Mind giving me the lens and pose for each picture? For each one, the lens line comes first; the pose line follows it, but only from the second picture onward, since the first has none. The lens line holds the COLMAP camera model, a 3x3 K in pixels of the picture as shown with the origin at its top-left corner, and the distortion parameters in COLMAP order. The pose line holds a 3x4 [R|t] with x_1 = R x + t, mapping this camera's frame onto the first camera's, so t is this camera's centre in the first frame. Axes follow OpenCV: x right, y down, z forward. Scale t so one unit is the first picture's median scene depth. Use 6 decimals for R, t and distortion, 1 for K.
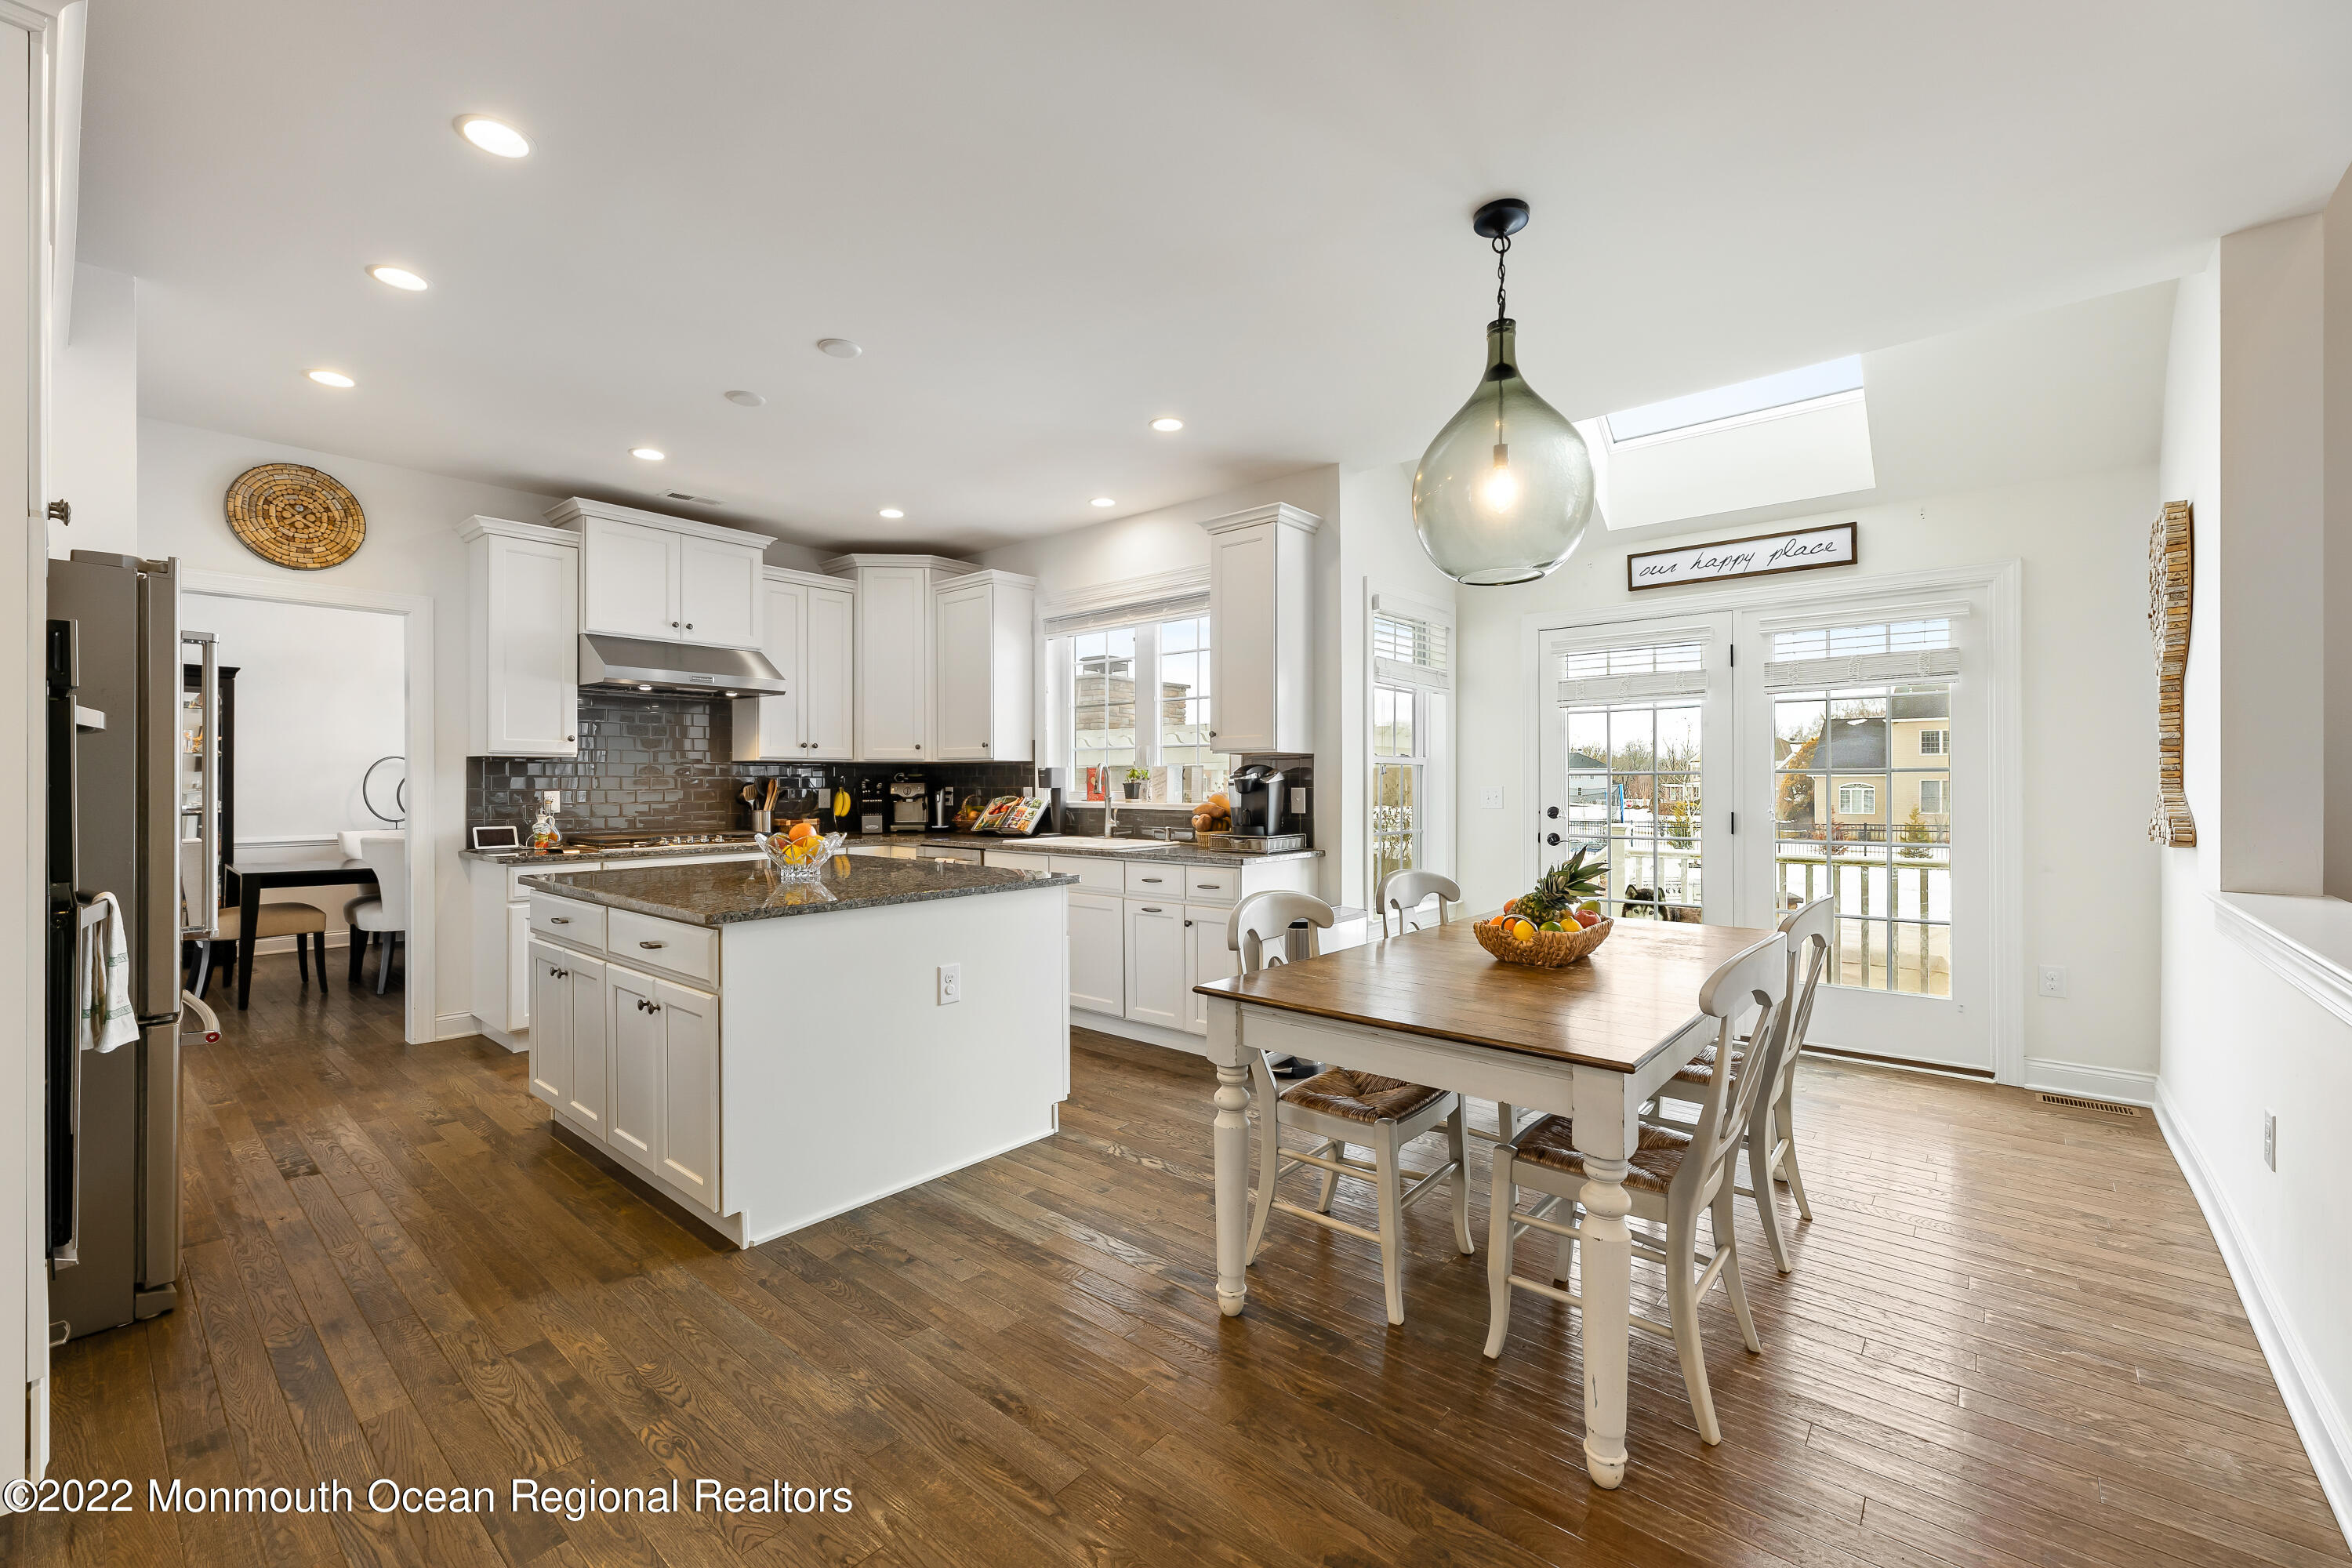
lens RADIAL K [[962.5, 0, 1185.6], [0, 962.5, 783.4], [0, 0, 1]] dist [-0.000095, -0.000100]
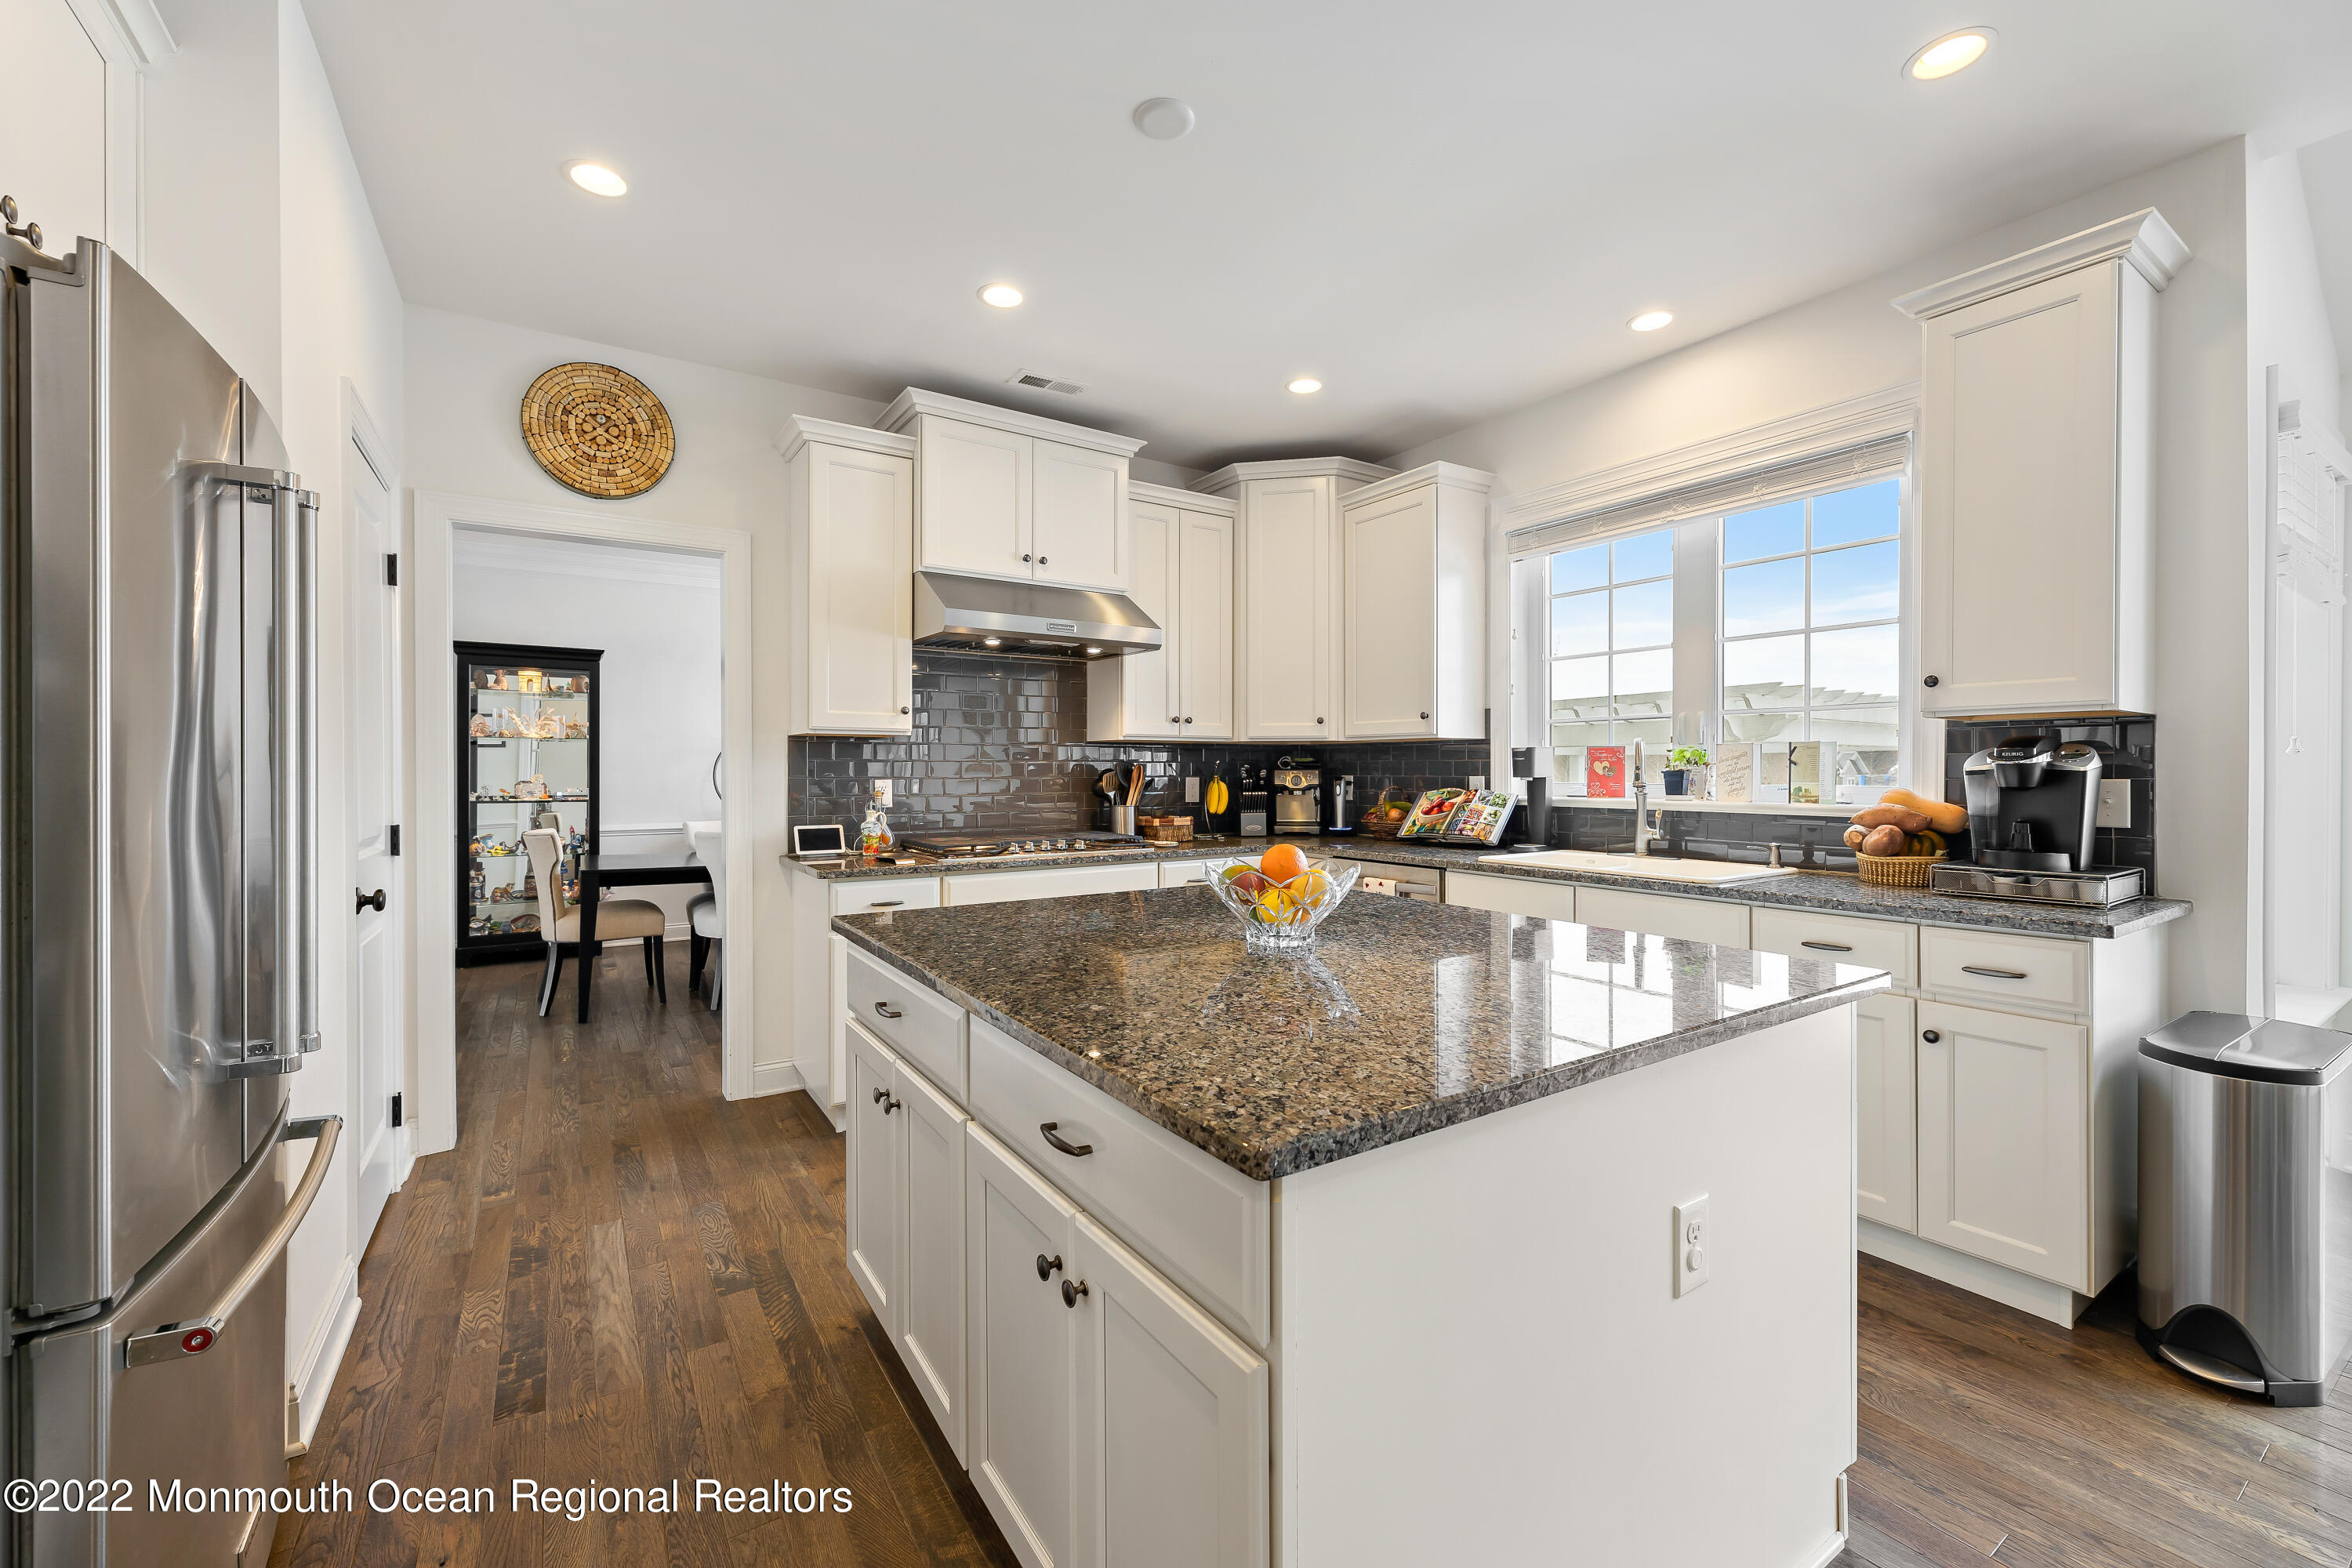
lens RADIAL K [[945.2, 0, 1180.1], [0, 945.2, 776.5], [0, 0, 1]] dist [0.000009, 0.000128]
pose [[0.959948, 0.003148, -0.280160, -0.198783], [-0.001532, 0.999981, 0.005987, 0.000533], [0.280174, -0.005317, 0.959935, 0.310154]]
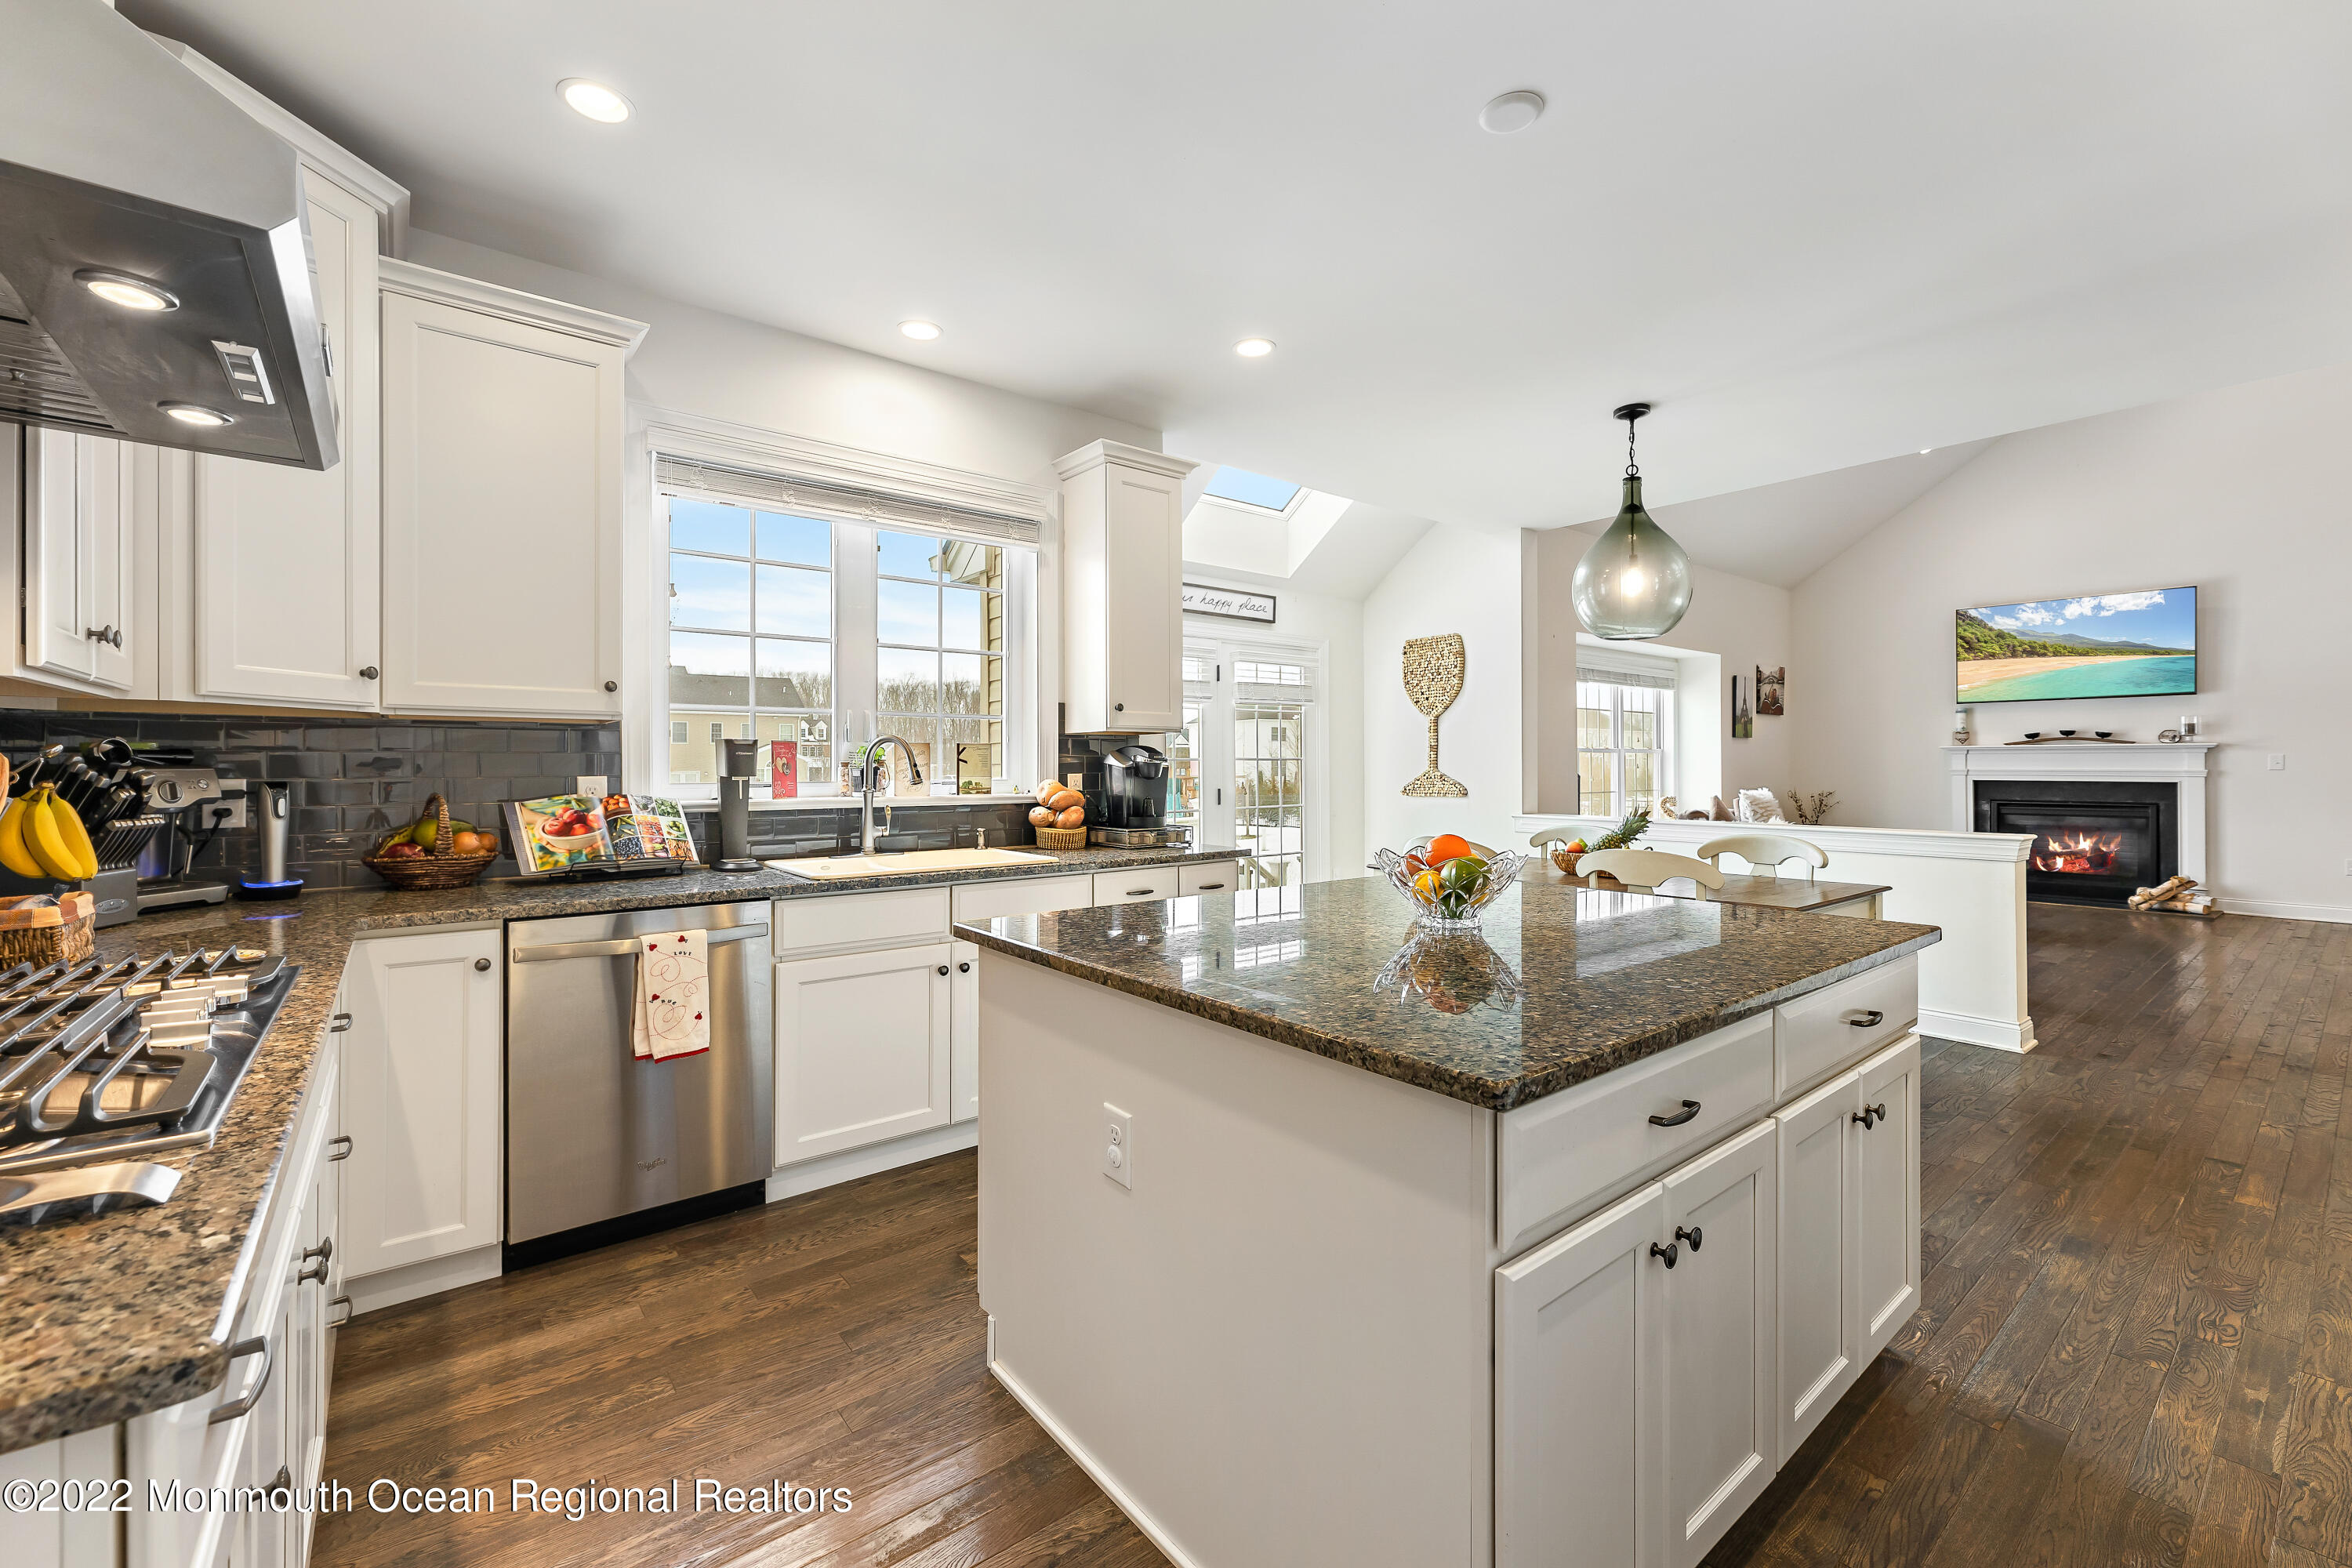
lens RADIAL K [[965.7, 0, 1175.7], [0, 965.7, 768.9], [0, 0, 1]] dist [0.010674, 0.000151]
pose [[0.195027, 0.000201, 0.980798, -0.659183], [0.001963, 0.999998, -0.000595, 0.001382], [-0.980796, 0.002042, 0.195026, 0.679048]]
